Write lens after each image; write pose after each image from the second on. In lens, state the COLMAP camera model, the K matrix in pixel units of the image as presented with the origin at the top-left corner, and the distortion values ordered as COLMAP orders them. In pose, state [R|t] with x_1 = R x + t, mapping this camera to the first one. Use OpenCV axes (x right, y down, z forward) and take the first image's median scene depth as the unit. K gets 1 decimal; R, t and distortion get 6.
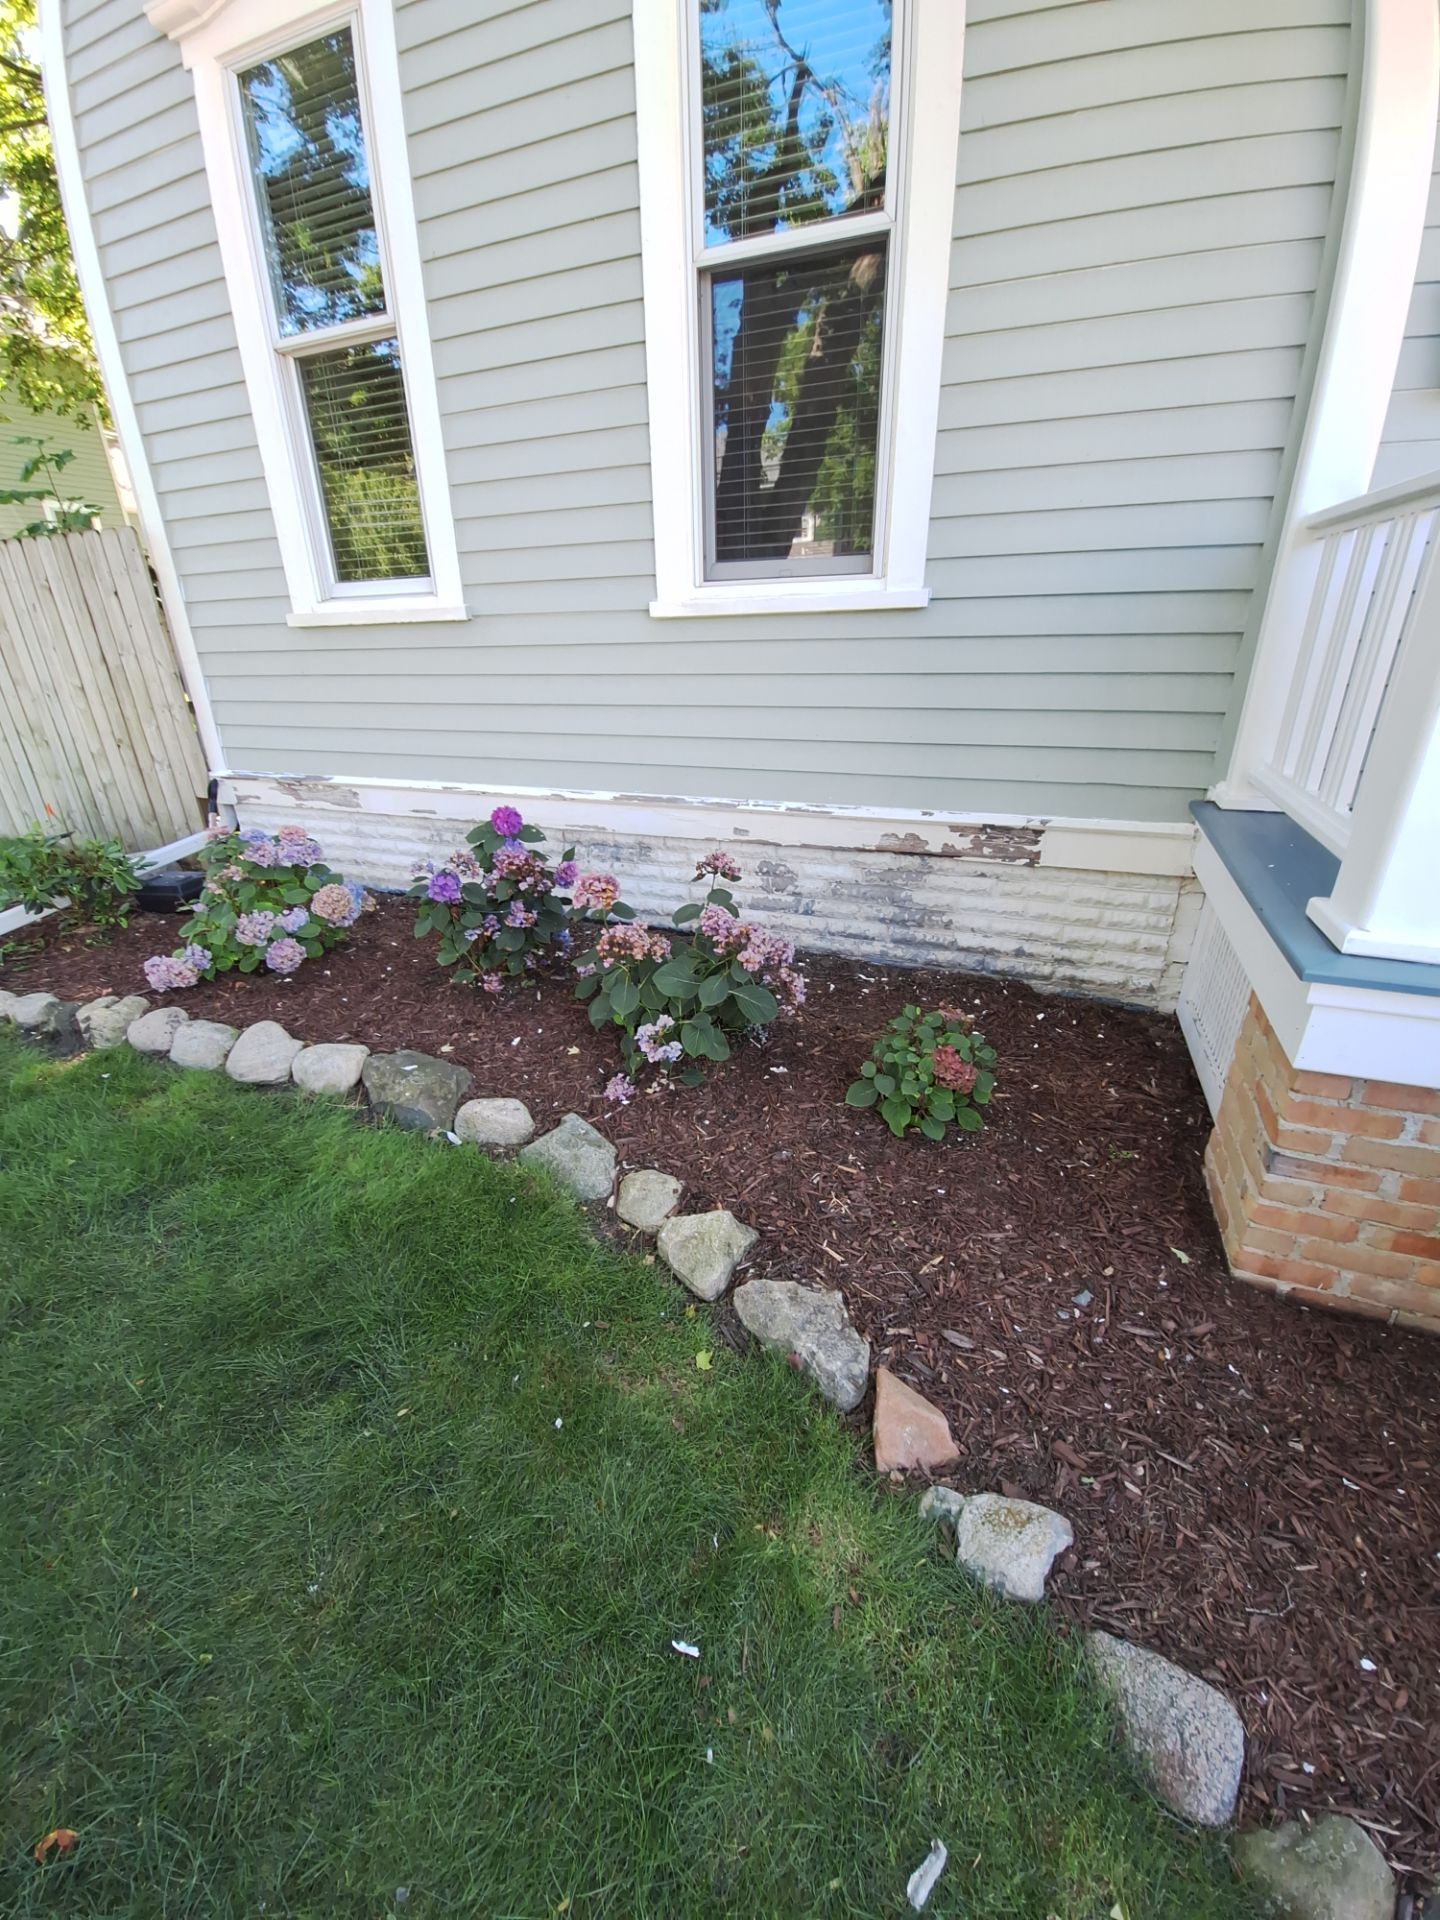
lens RADIAL K [[750.6, 0, 715.3], [0, 750.6, 956.2], [0, 0, 1]] dist [0.002456, -0.012139]
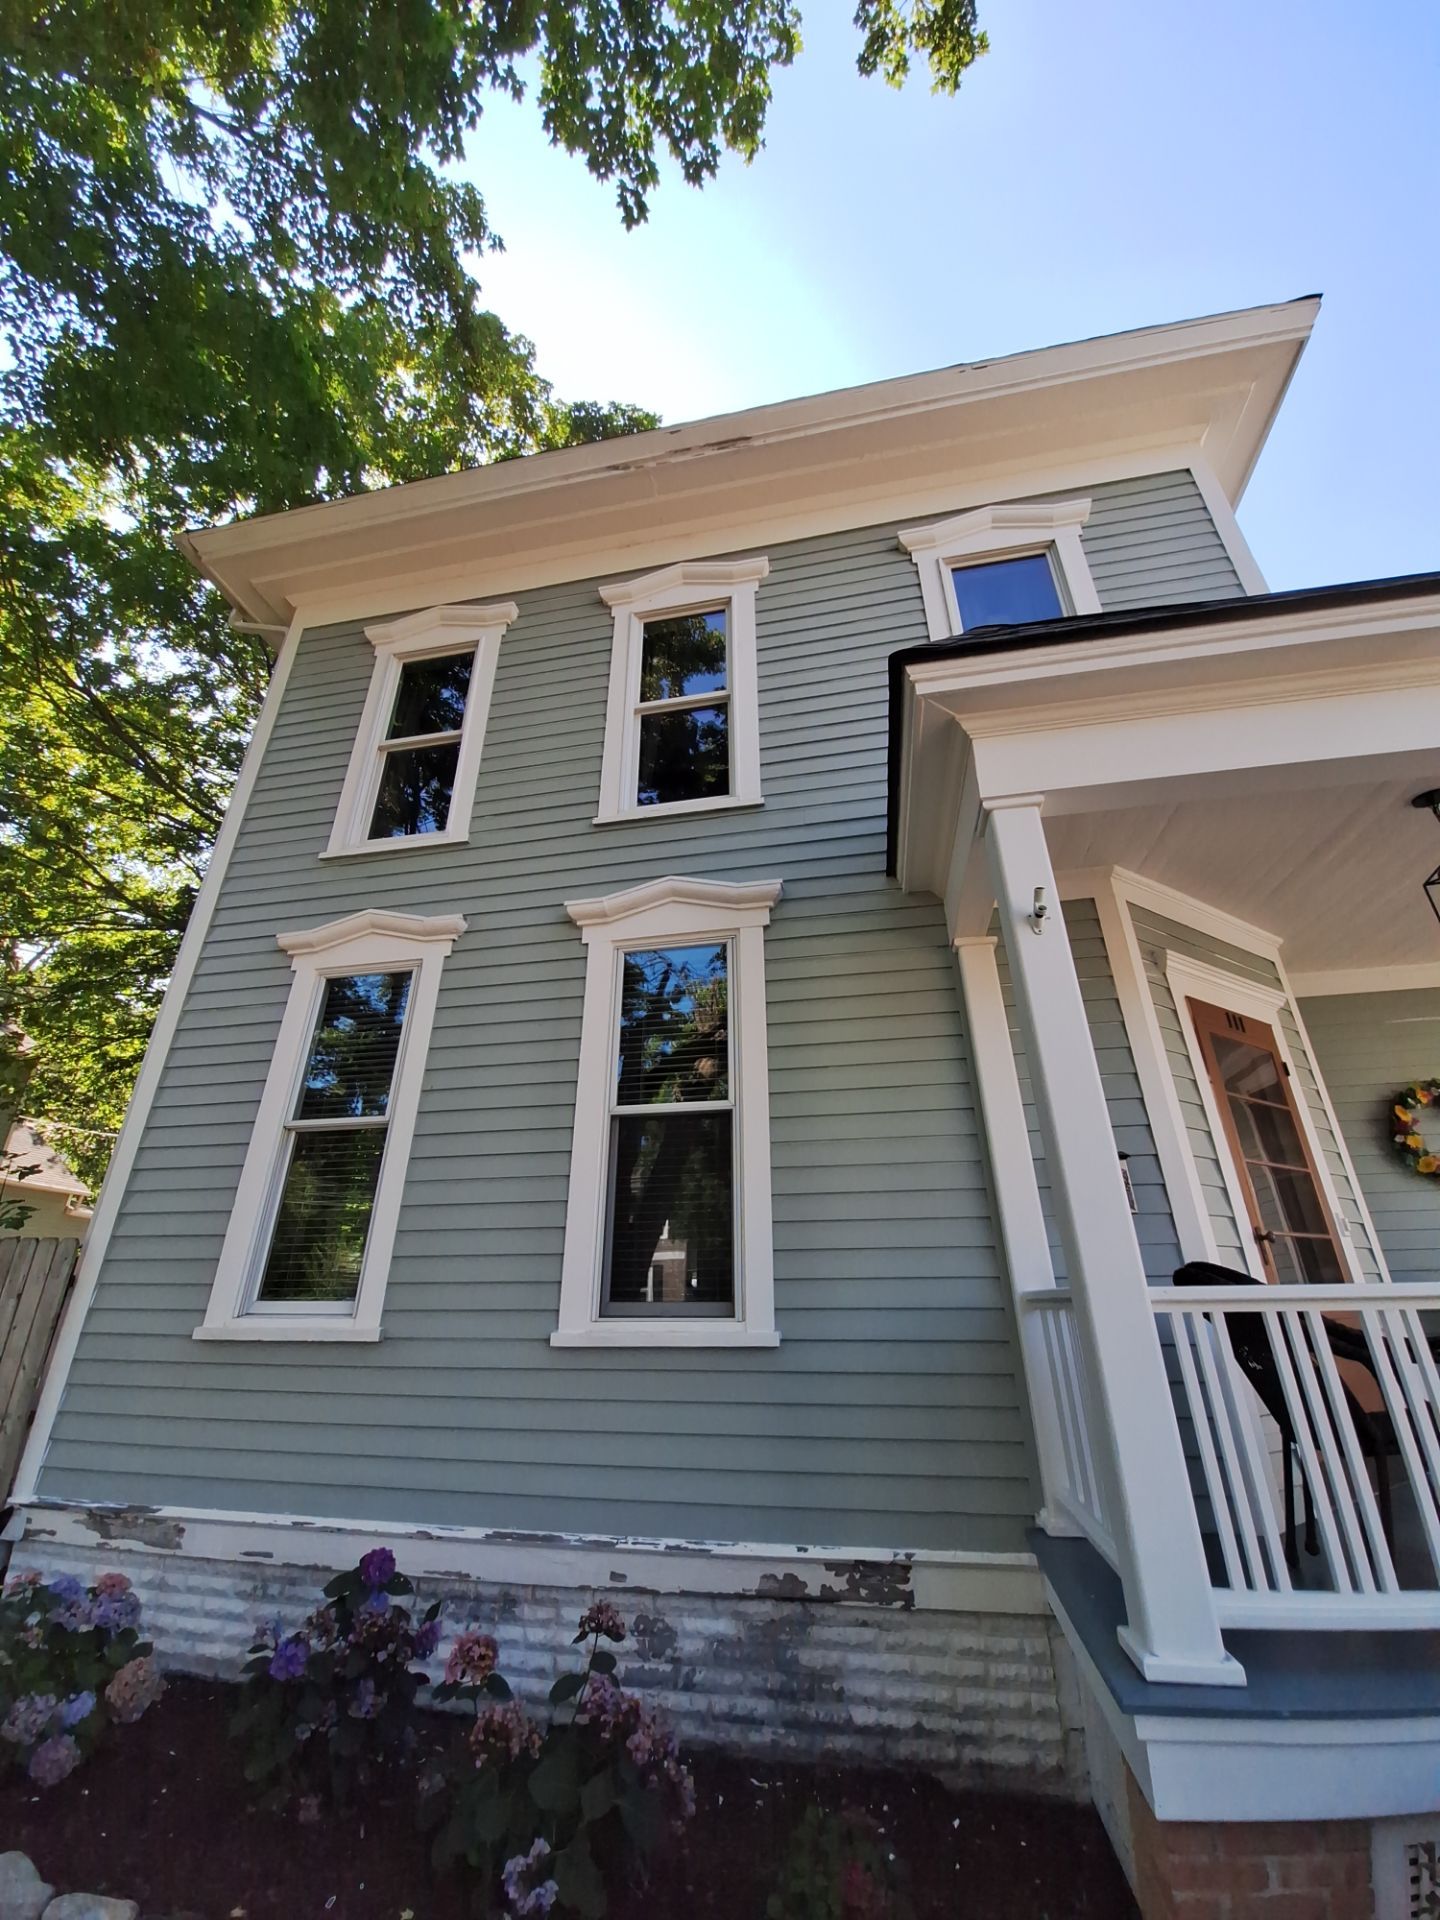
lens RADIAL K [[750.6, 0, 715.3], [0, 750.6, 956.2], [0, 0, 1]] dist [0.002456, -0.012139]
pose [[0.983707, 0.095720, 0.152180, -0.070693], [0.052072, 0.658493, -0.750783, 0.039987], [-0.172075, 0.746475, 0.642779, -0.254907]]
